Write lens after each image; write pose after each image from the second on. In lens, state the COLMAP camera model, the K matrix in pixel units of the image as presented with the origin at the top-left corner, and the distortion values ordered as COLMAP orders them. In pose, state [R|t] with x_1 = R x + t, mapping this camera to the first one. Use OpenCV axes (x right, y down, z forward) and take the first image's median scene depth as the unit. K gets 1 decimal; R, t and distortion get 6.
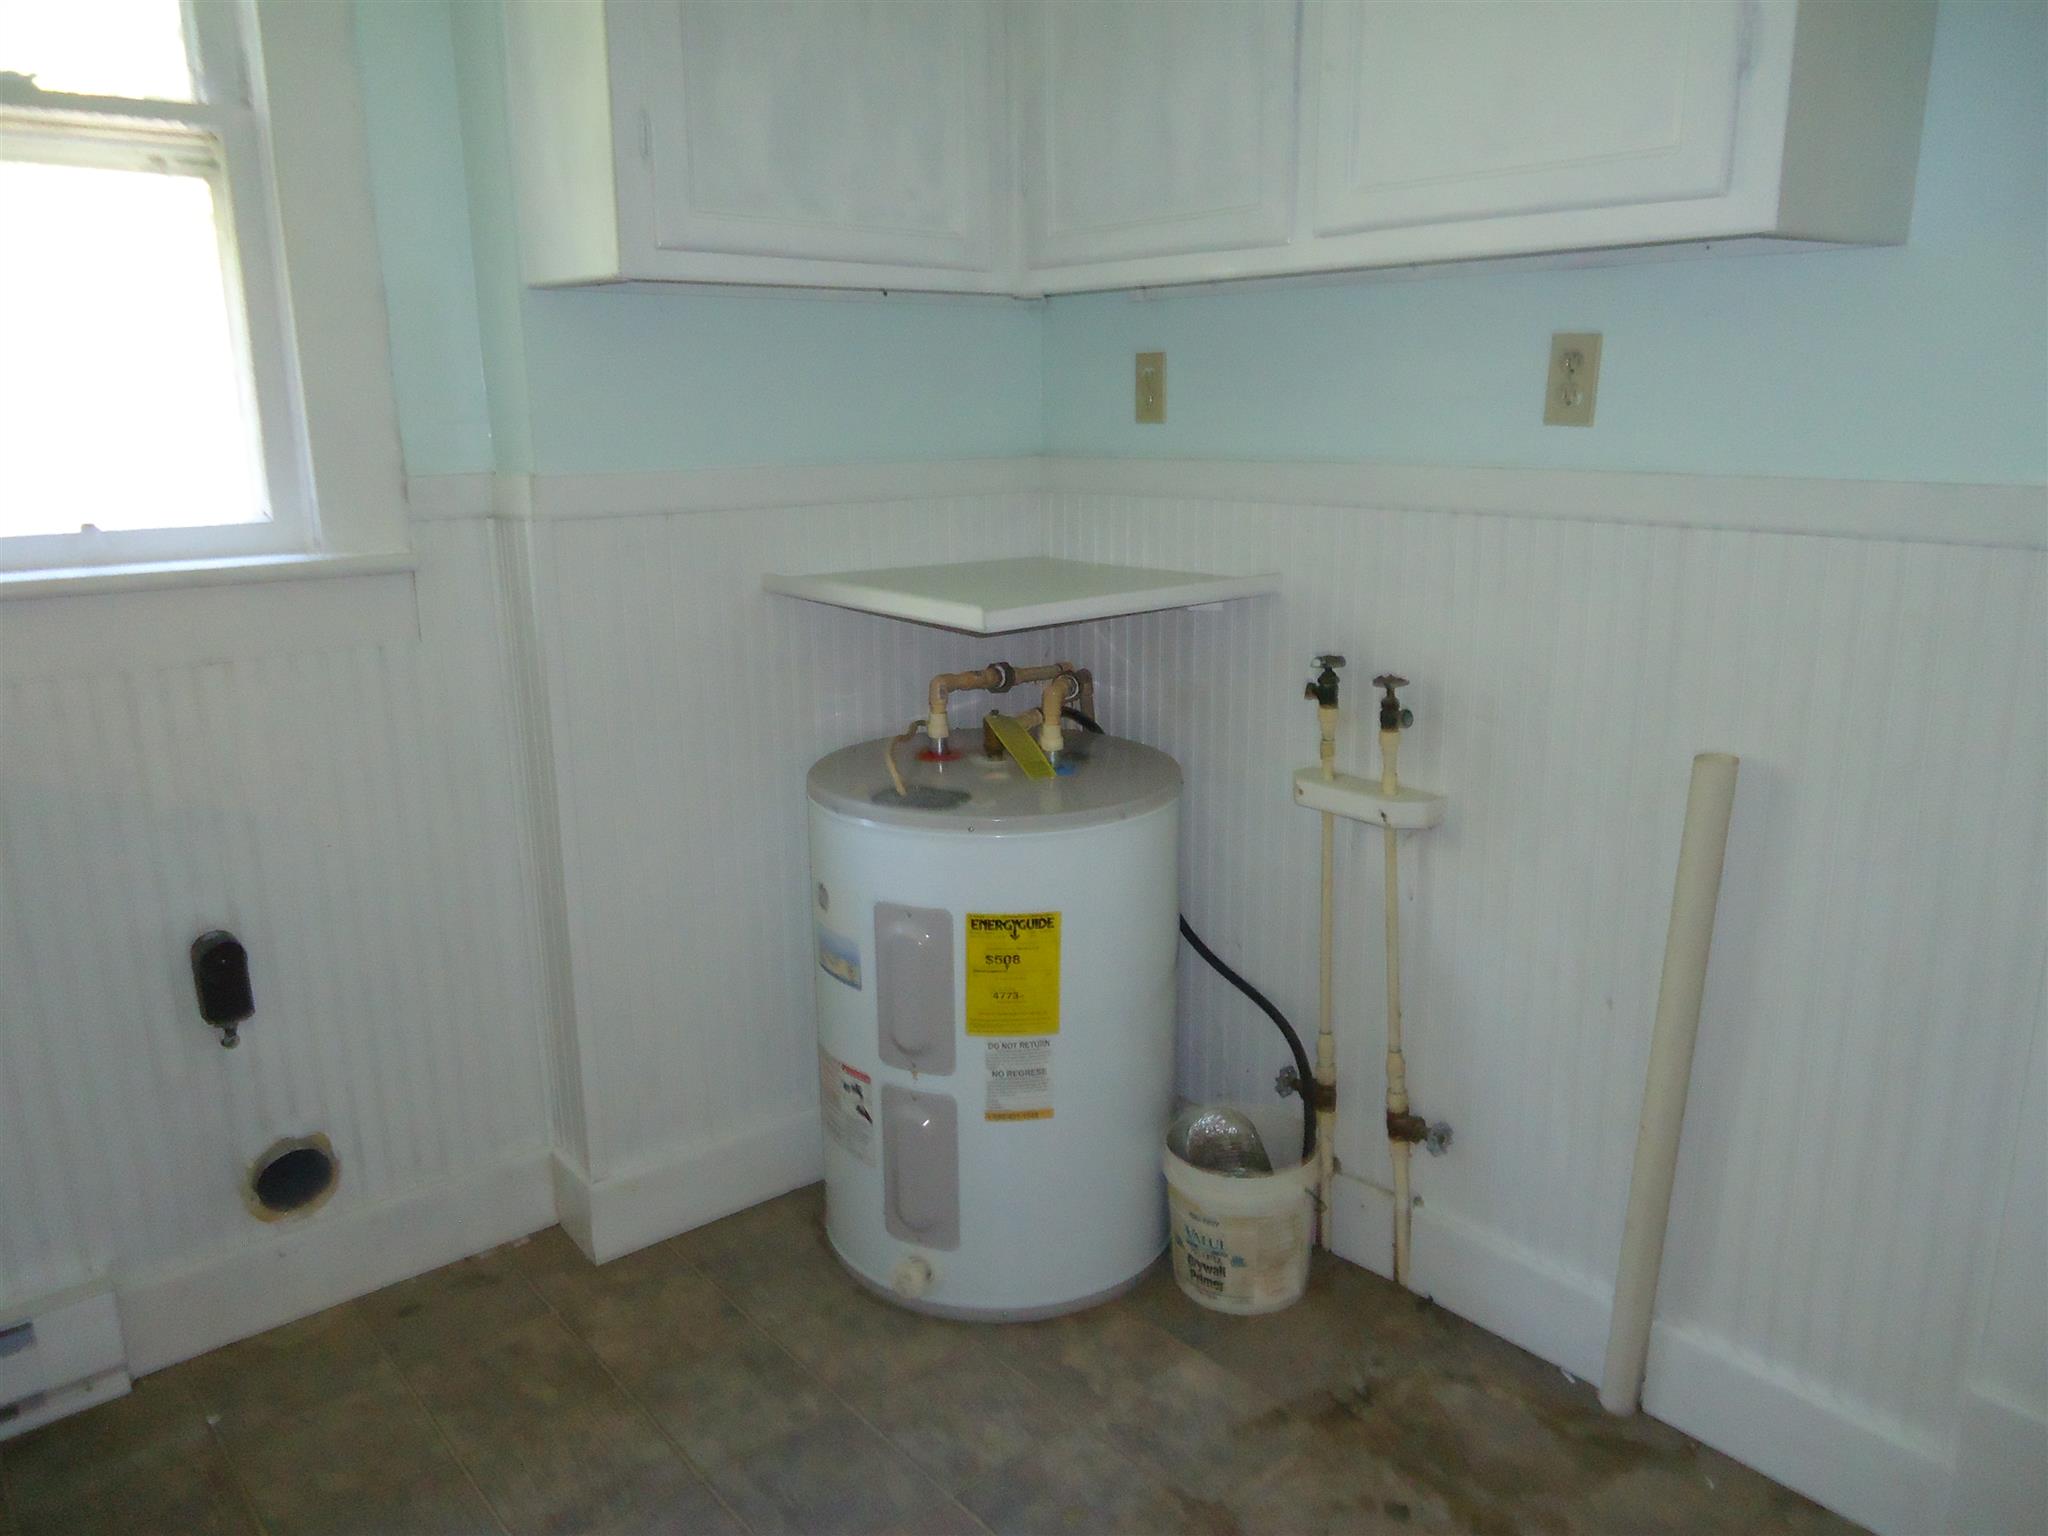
lens RADIAL K [[1642.6, 0, 1024.0], [0, 1642.6, 768.0], [0, 0, 1]] dist [0.058210, -0.001283]
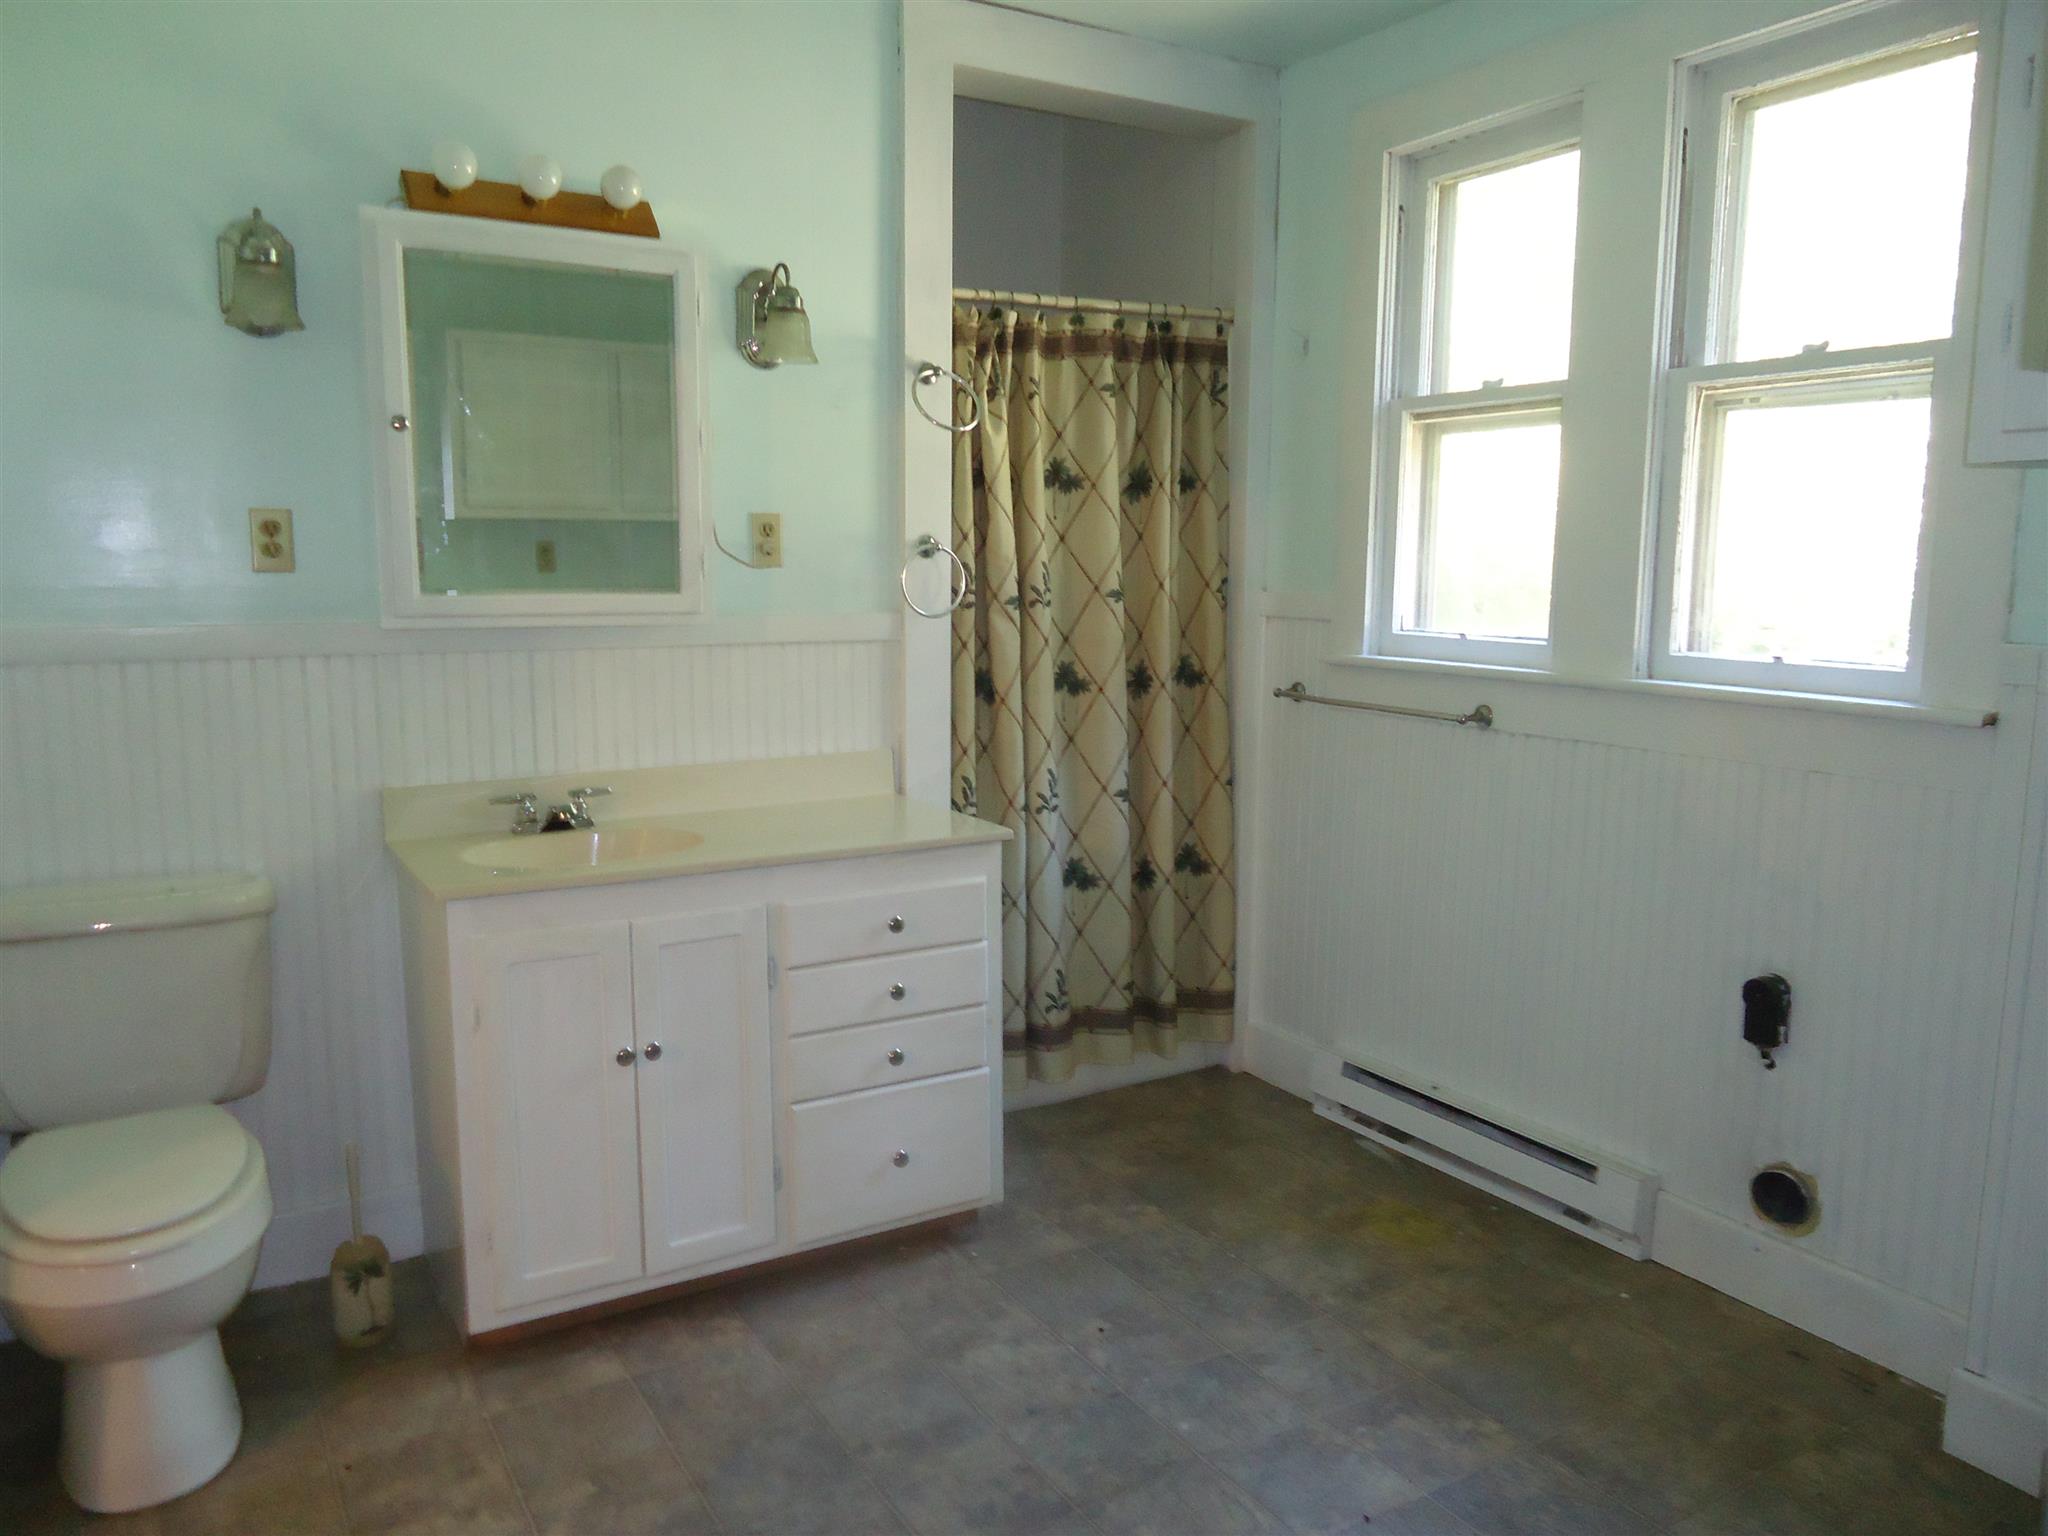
lens RADIAL K [[1451.1, 0, 1024.0], [0, 1451.1, 768.0], [0, 0, 1]] dist [-0.007122, -0.002911]
pose [[-0.148294, 0.151123, -0.977328, 0.665300], [-0.237547, 0.953878, 0.183541, -0.123229], [0.959990, 0.259380, -0.105555, 0.523882]]
